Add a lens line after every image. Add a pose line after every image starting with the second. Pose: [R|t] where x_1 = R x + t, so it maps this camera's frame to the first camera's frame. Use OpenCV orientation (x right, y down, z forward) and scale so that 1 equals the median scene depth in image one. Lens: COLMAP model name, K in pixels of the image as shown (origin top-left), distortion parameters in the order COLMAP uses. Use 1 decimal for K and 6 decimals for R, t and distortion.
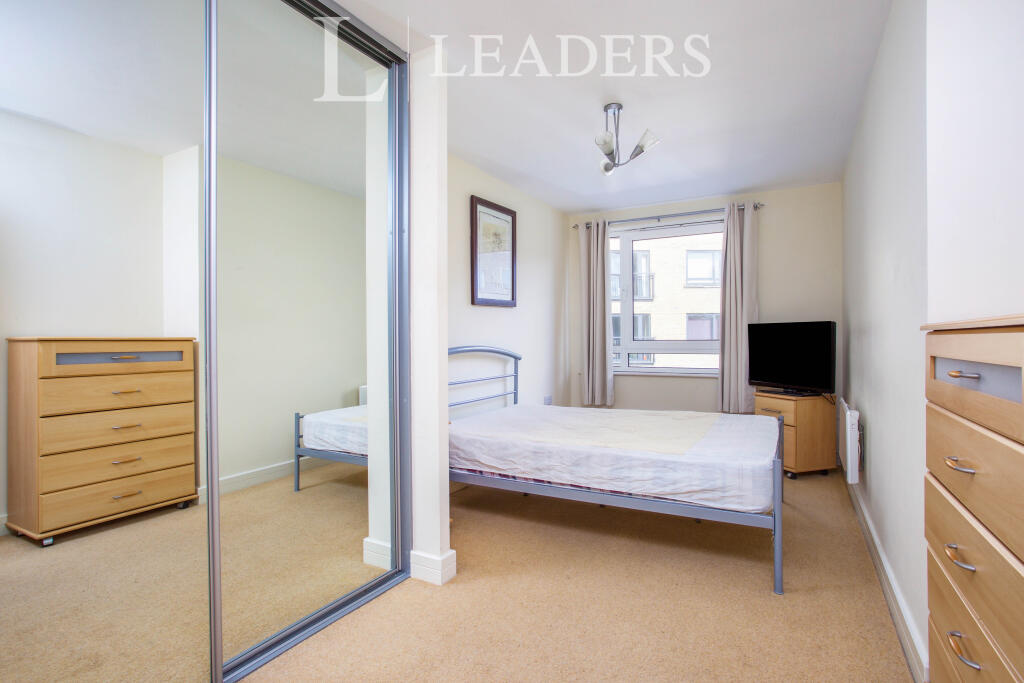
lens RADIAL K [[536.3, 0, 512.0], [0, 536.3, 341.5], [0, 0, 1]] dist [0.000558, -0.000121]
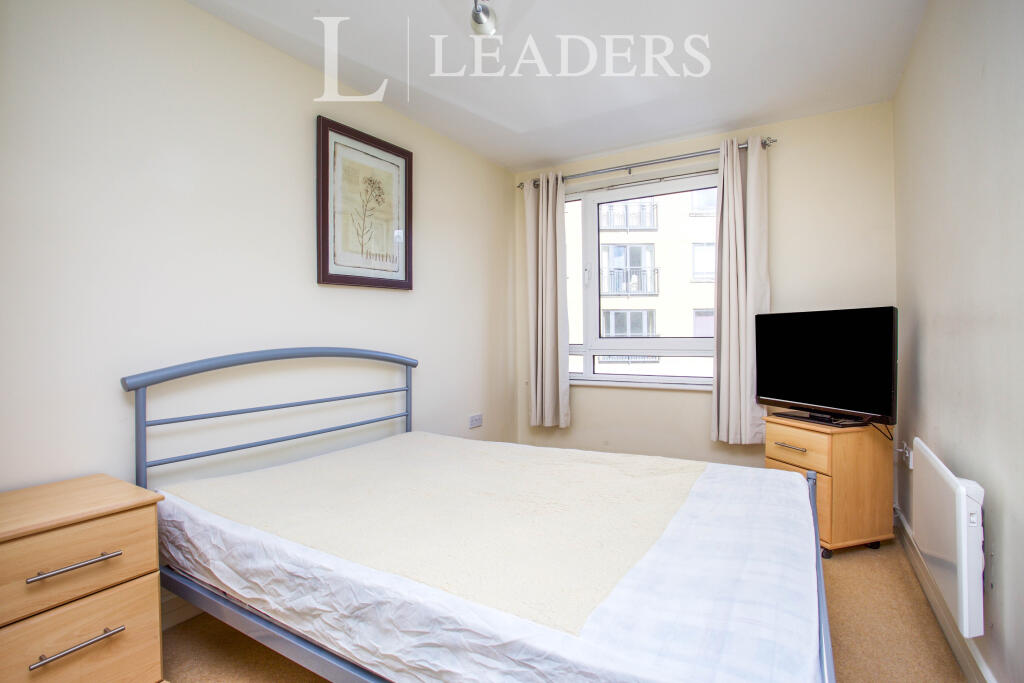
lens RADIAL K [[497.2, 0, 510.8], [0, 497.2, 334.7], [0, 0, 1]] dist [-0.047739, 0.015001]
pose [[0.998603, -0.001664, -0.052805, 0.168229], [0.001279, 0.999972, -0.007329, -0.001842], [0.052816, 0.007251, 0.998578, 0.371638]]
